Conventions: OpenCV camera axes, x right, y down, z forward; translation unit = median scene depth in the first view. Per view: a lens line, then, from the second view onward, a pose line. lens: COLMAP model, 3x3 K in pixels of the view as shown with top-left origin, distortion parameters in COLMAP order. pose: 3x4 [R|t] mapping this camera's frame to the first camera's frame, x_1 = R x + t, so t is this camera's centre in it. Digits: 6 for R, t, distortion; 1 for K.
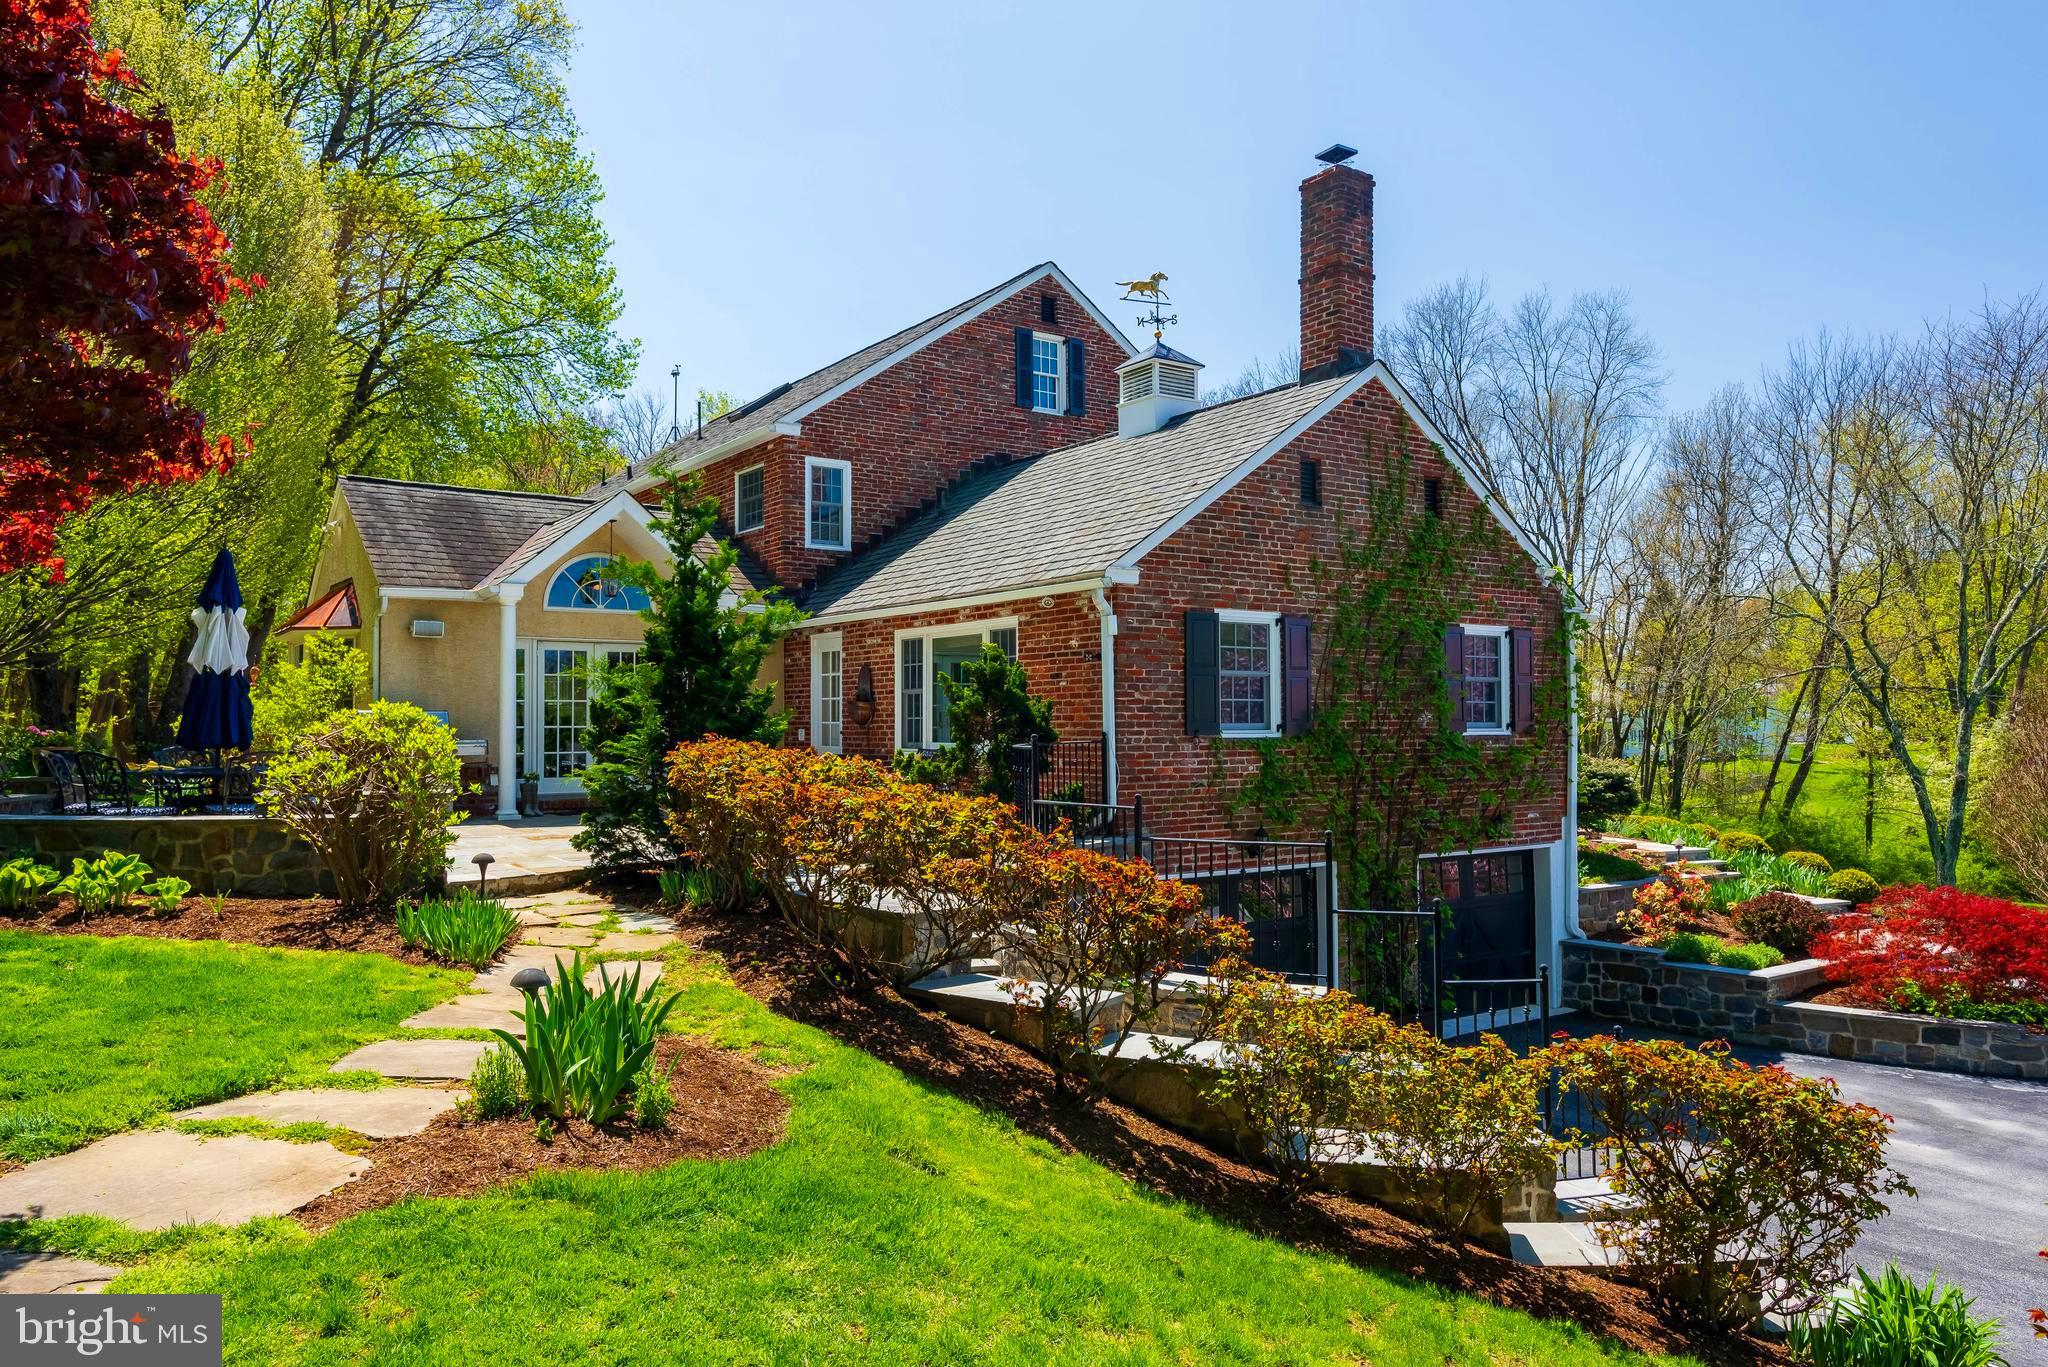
lens RADIAL K [[1479.4, 0, 1021.9], [0, 1479.4, 692.9], [0, 0, 1]] dist [0.004609, 0.000649]
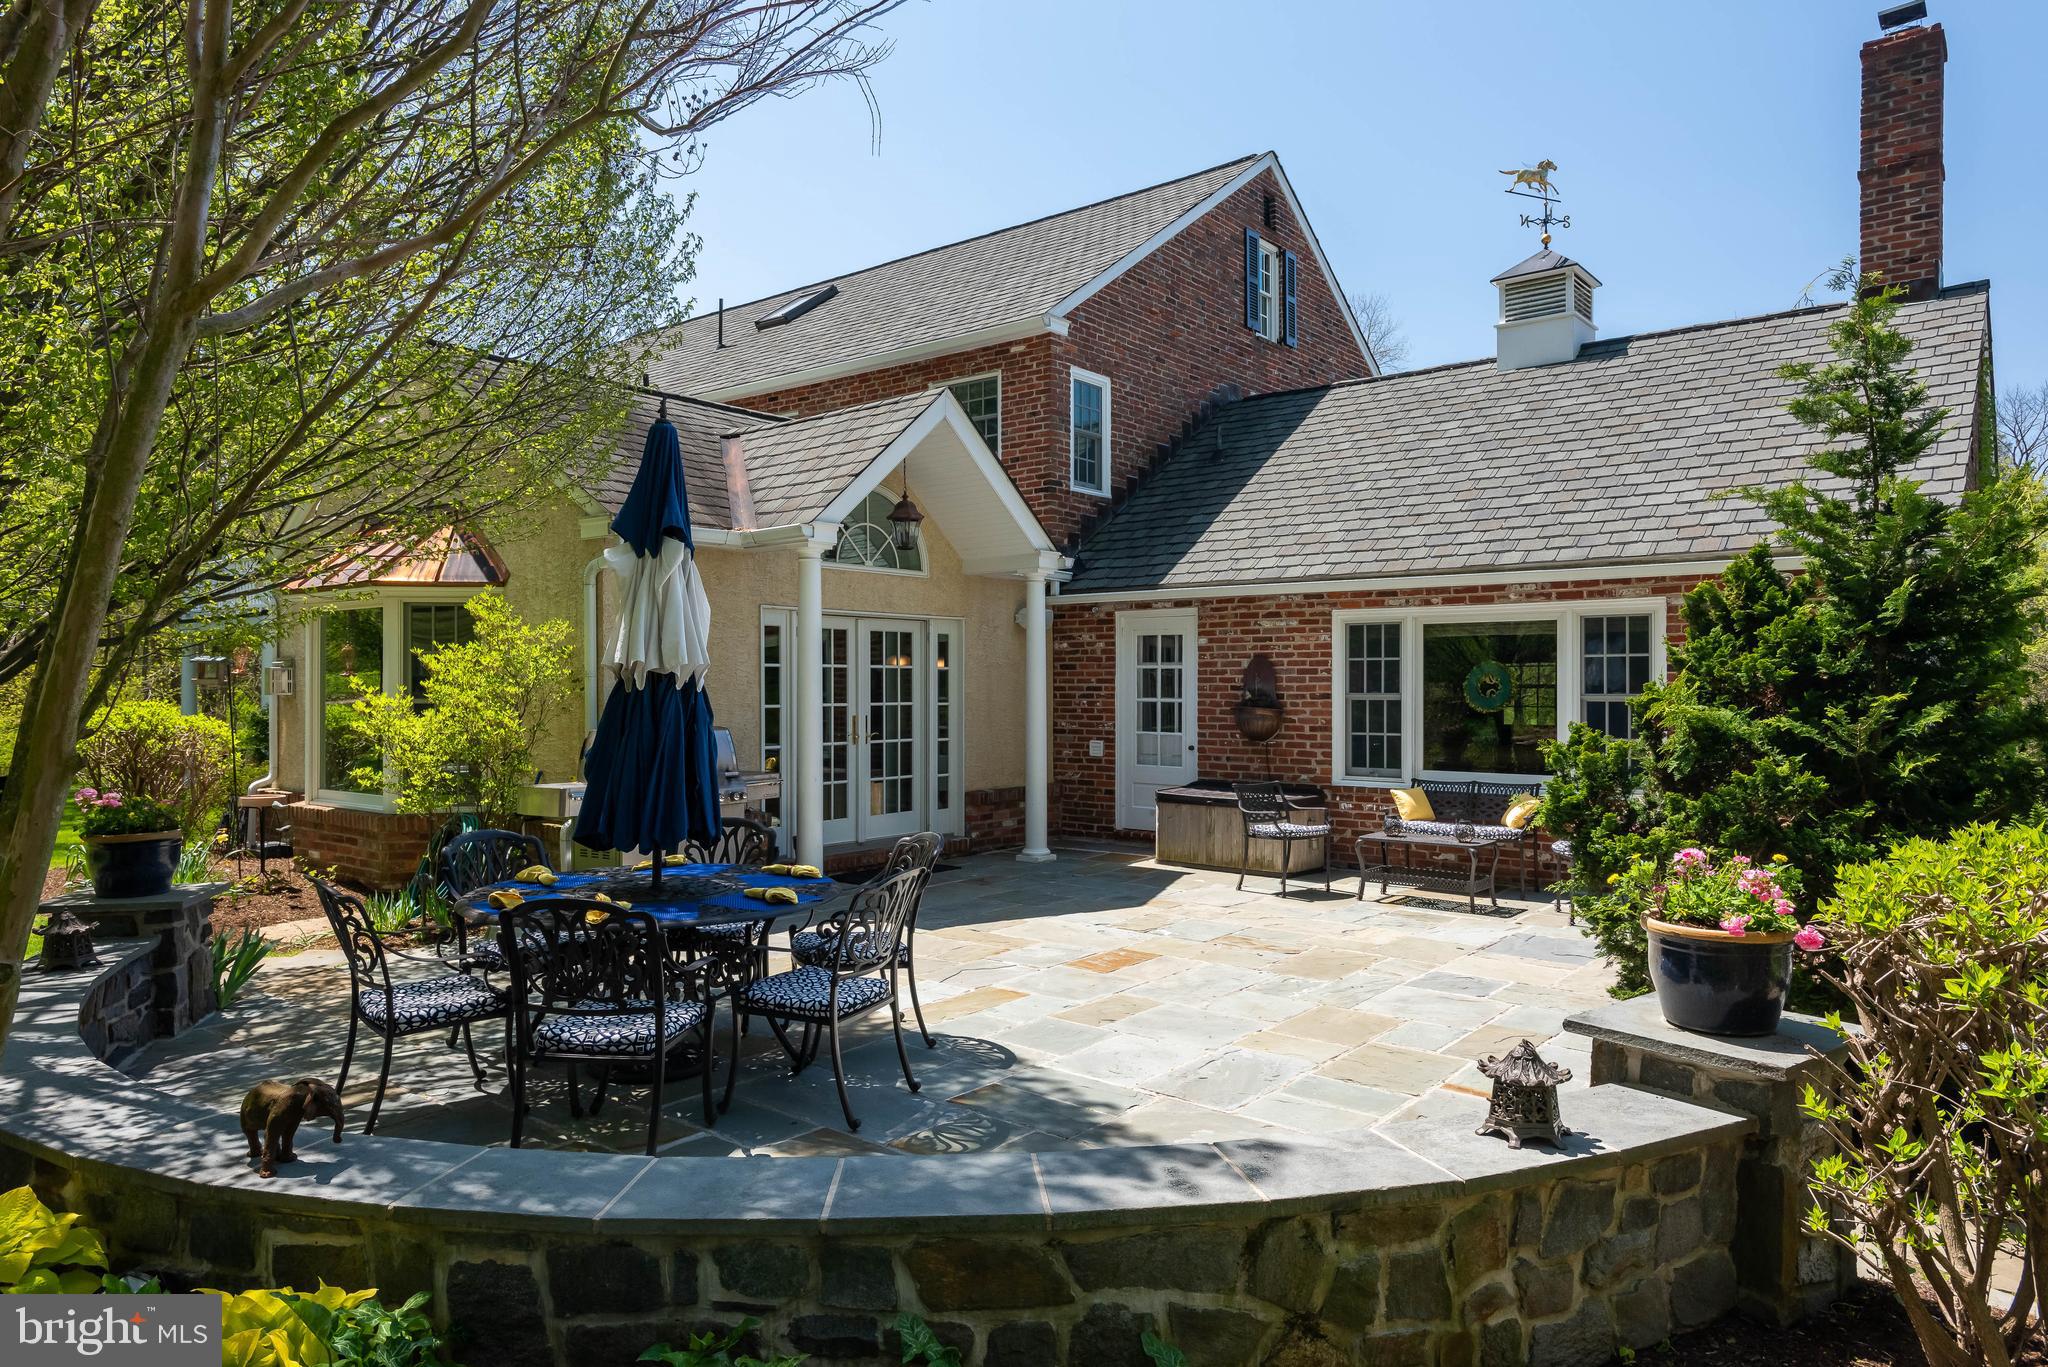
lens RADIAL K [[1363.8, 0, 1023.5], [0, 1363.8, 682.2], [0, 0, 1]] dist [-0.000392, -0.001413]
pose [[0.958695, 0.007589, 0.284335, -0.378775], [-0.013110, 0.999761, 0.017519, -0.015847], [-0.284134, -0.020523, 0.958565, 0.378963]]
